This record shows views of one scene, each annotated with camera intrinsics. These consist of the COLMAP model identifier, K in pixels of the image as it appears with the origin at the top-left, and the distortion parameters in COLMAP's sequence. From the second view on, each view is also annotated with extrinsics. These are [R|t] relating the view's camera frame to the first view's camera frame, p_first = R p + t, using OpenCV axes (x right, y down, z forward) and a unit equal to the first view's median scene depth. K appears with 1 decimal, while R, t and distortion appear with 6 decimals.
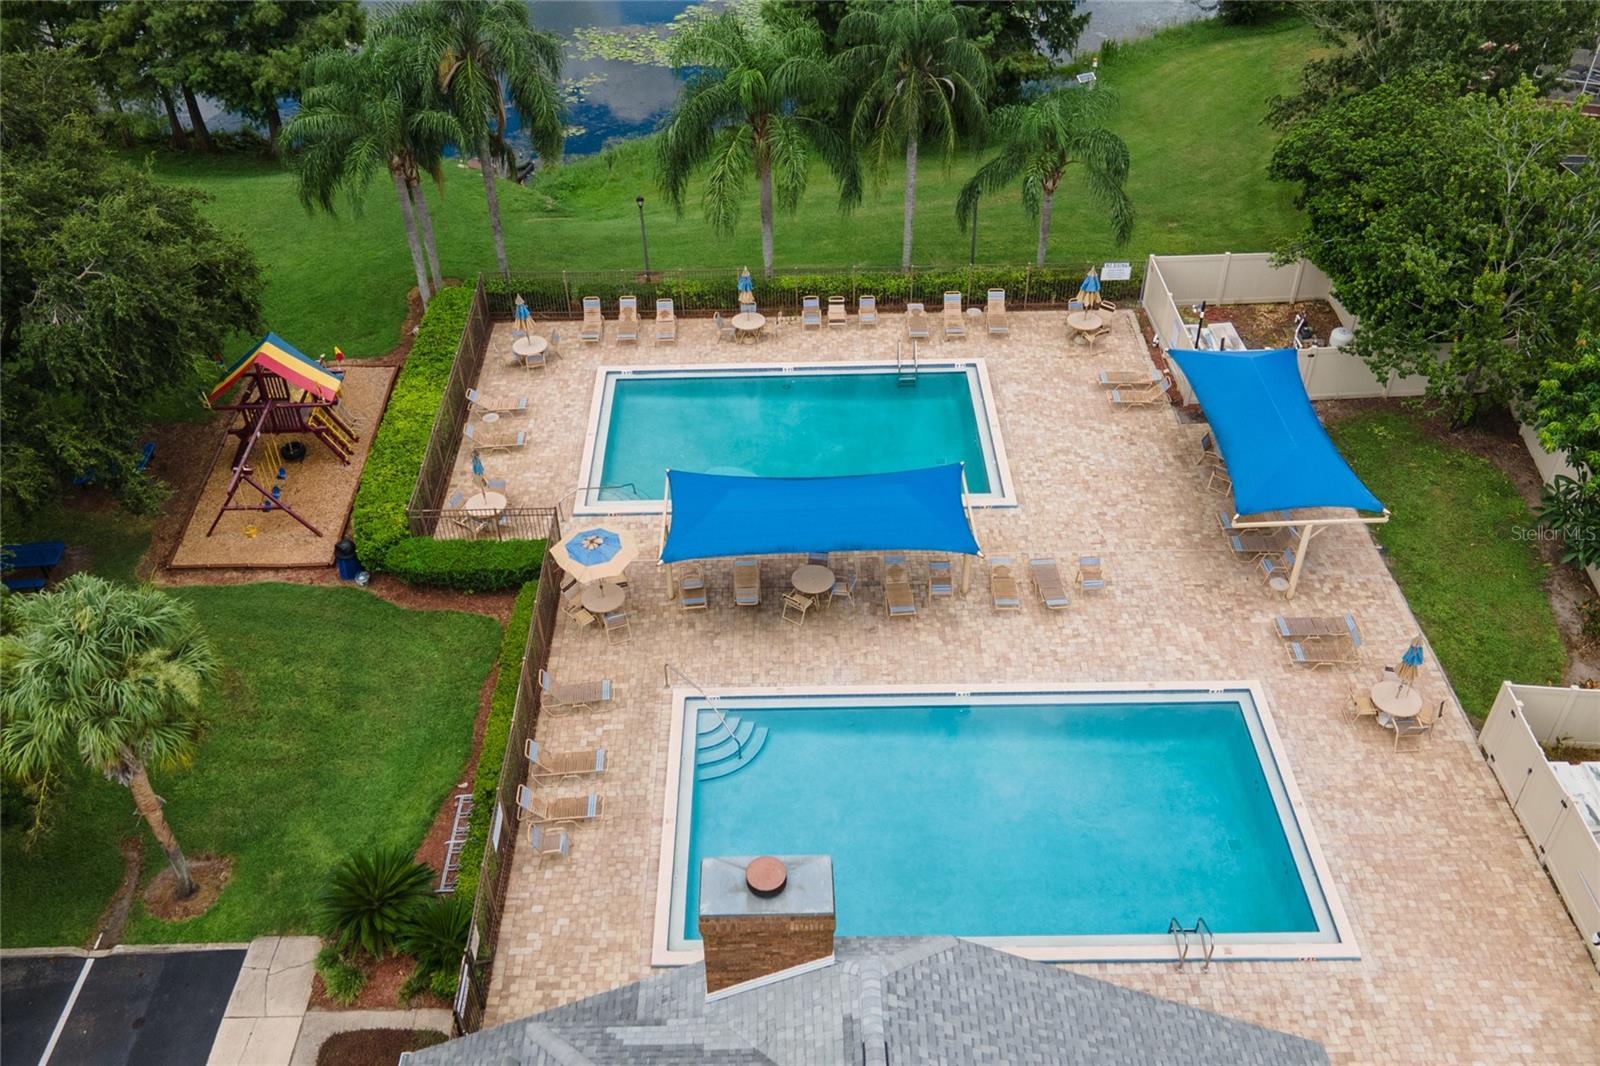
lens RADIAL K [[1365.8, 0, 800.0], [0, 1365.8, 533.0], [0, 0, 1]] dist [0.031616, 0.001746]
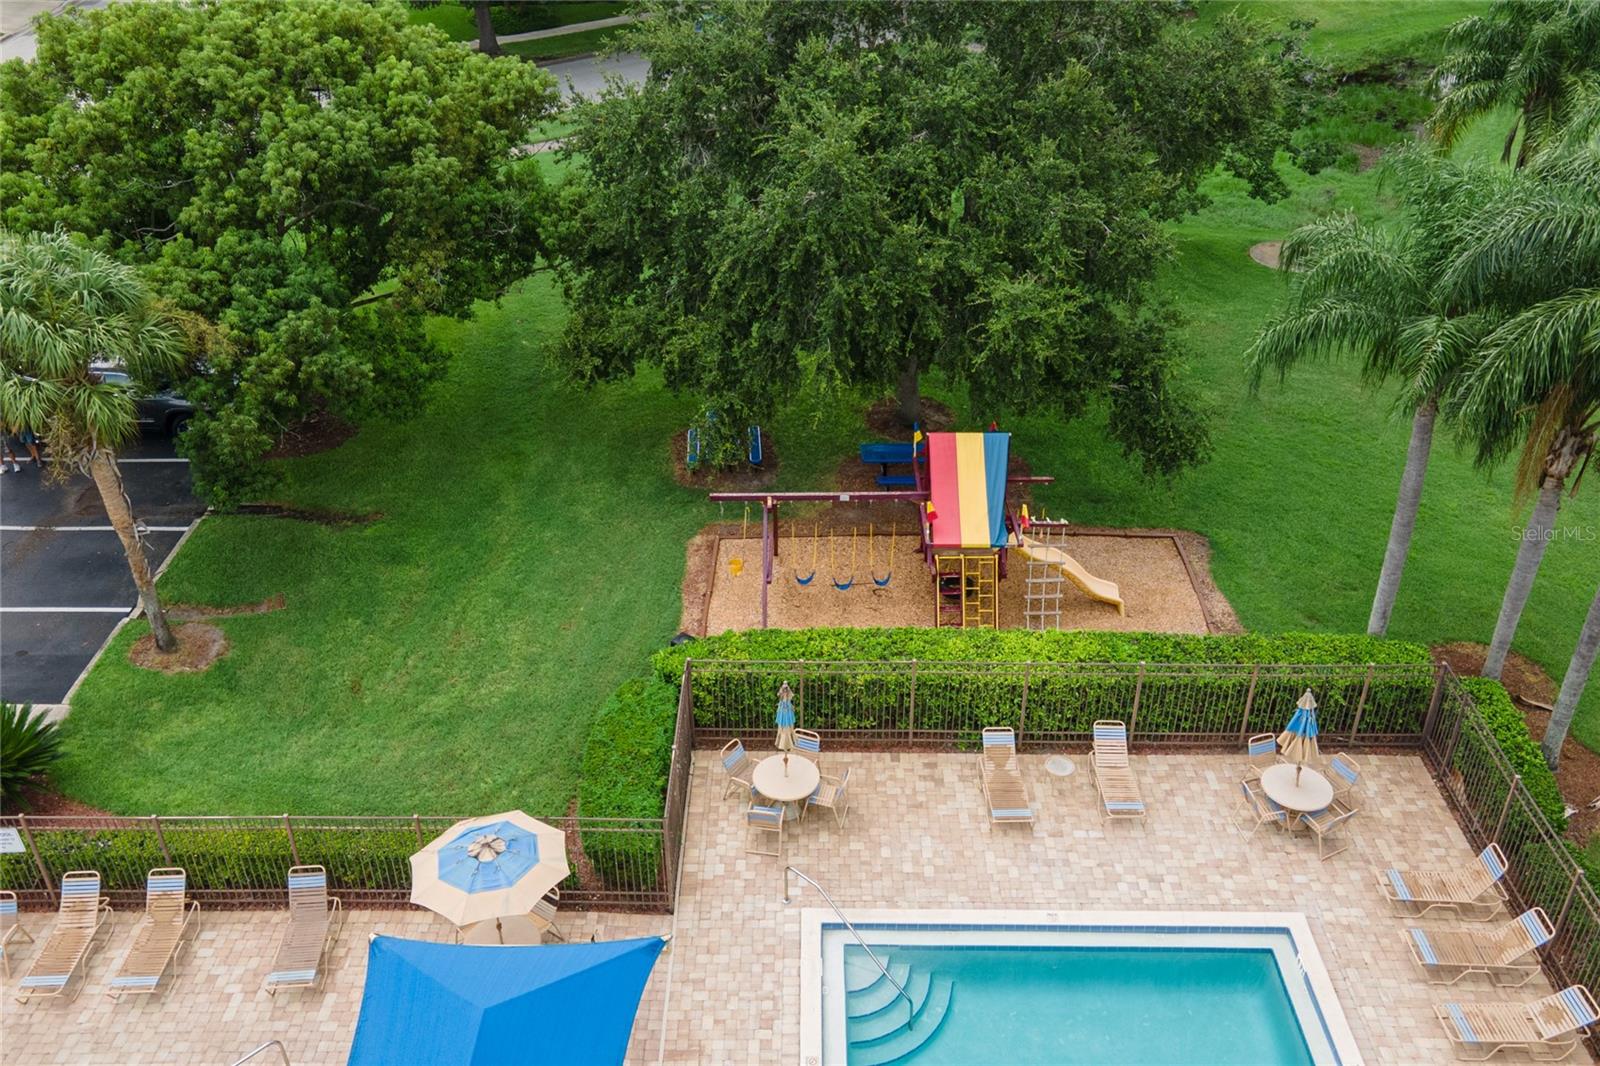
lens RADIAL K [[1365.8, 0, 800.0], [0, 1365.8, 533.0], [0, 0, 1]] dist [0.031616, 0.001746]
pose [[-0.035120, 0.549606, -0.834685, 0.179078], [-0.623185, 0.640889, 0.448220, -0.306051], [0.781286, 0.535905, 0.319998, 0.631431]]
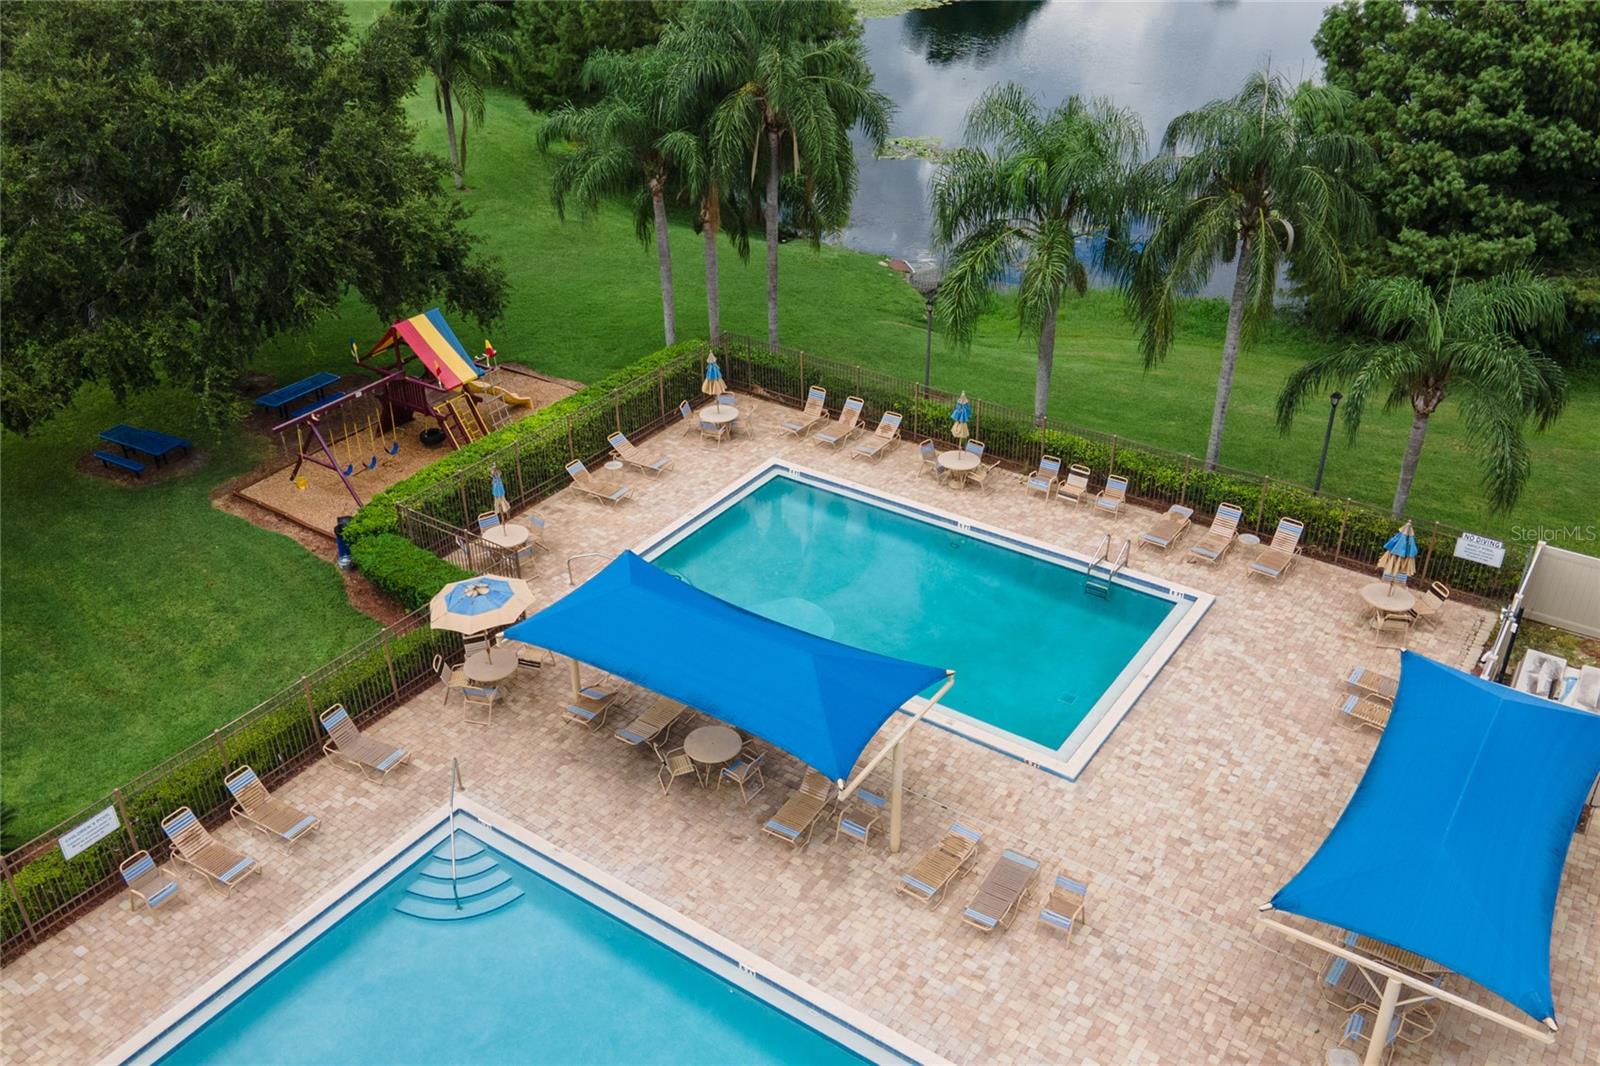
lens RADIAL K [[1365.8, 0, 800.0], [0, 1365.8, 533.0], [0, 0, 1]] dist [0.031616, 0.001746]
pose [[0.815658, 0.304032, -0.492205, 0.296981], [-0.371357, 0.927518, -0.042473, -0.046531], [0.443616, 0.217427, 0.869443, 0.267822]]
